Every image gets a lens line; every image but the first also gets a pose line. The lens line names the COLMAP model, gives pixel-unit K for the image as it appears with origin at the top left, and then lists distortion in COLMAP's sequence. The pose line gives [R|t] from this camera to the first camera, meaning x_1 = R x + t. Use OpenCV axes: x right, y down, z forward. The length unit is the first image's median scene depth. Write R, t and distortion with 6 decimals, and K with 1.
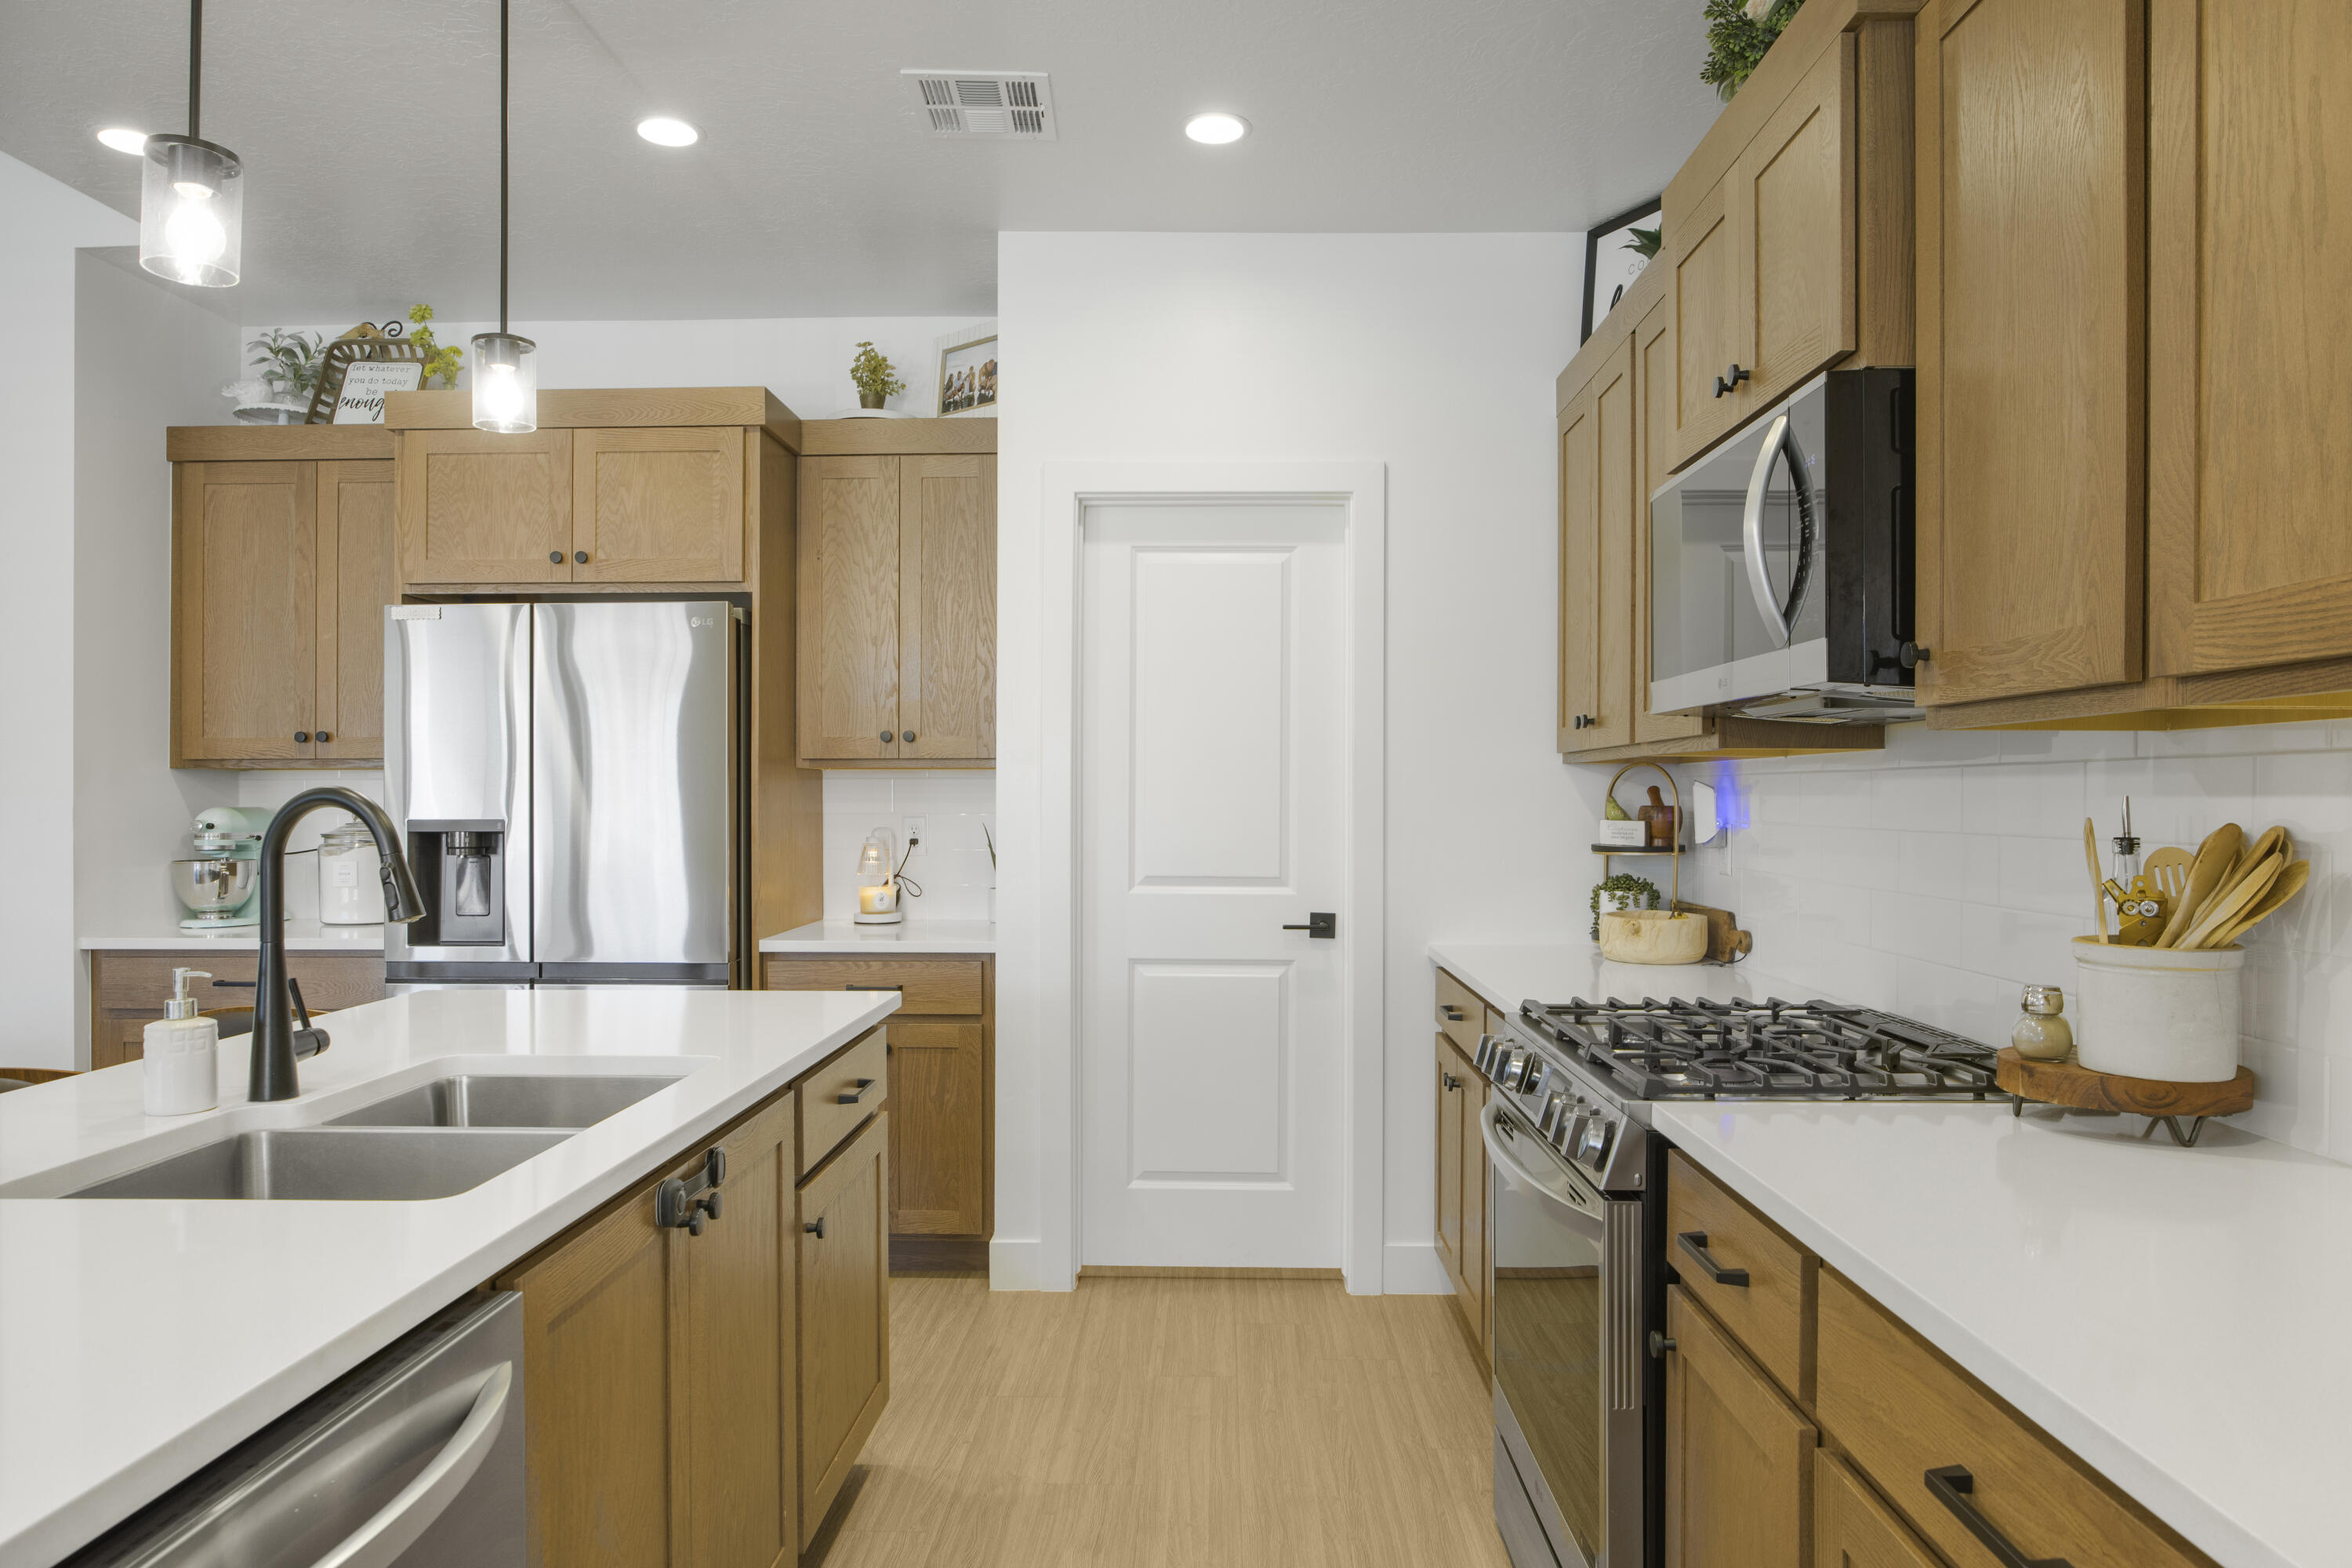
lens RADIAL K [[1472.7, 0, 1174.5], [0, 1472.7, 807.6], [0, 0, 1]] dist [-0.015062, 0.003383]
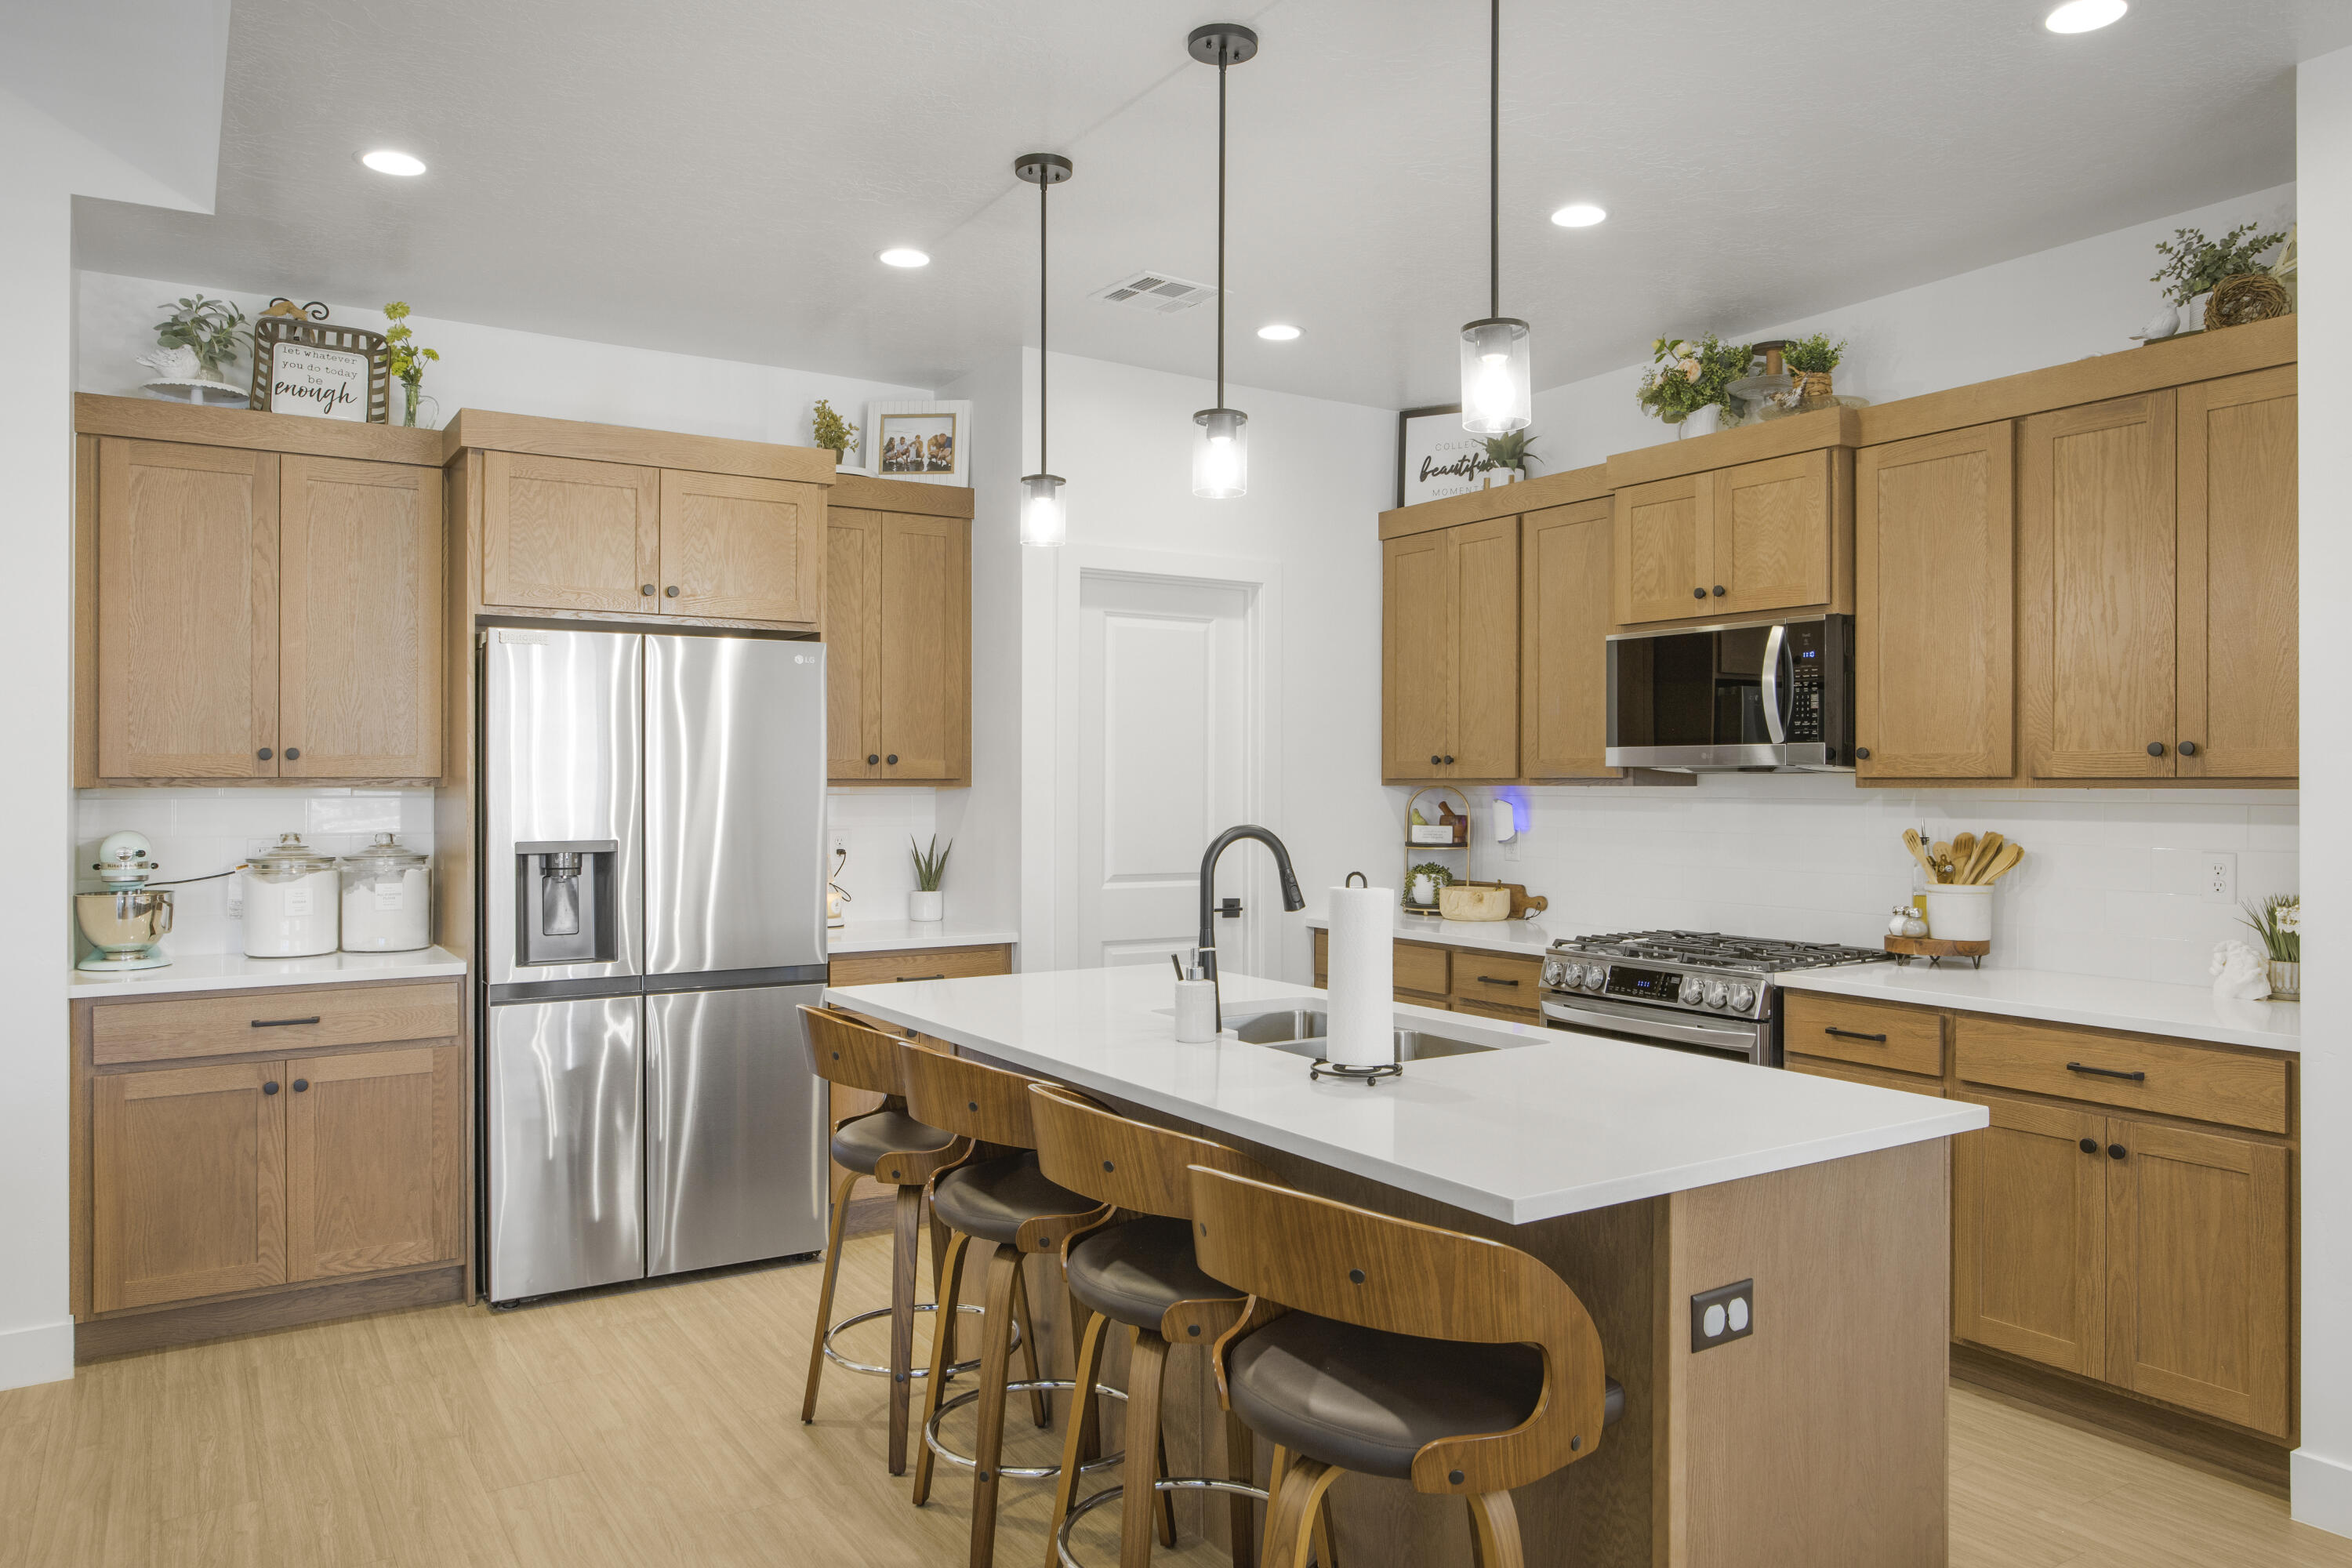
lens RADIAL K [[1646.8, 0, 1184.3], [0, 1646.8, 778.1], [0, 0, 1]] dist [-0.000394, -0.004081]
pose [[0.822506, 0.001473, 0.568754, -0.766659], [0.003769, 0.999961, -0.008041, -0.024256], [-0.568743, 0.008758, 0.822468, -0.187185]]
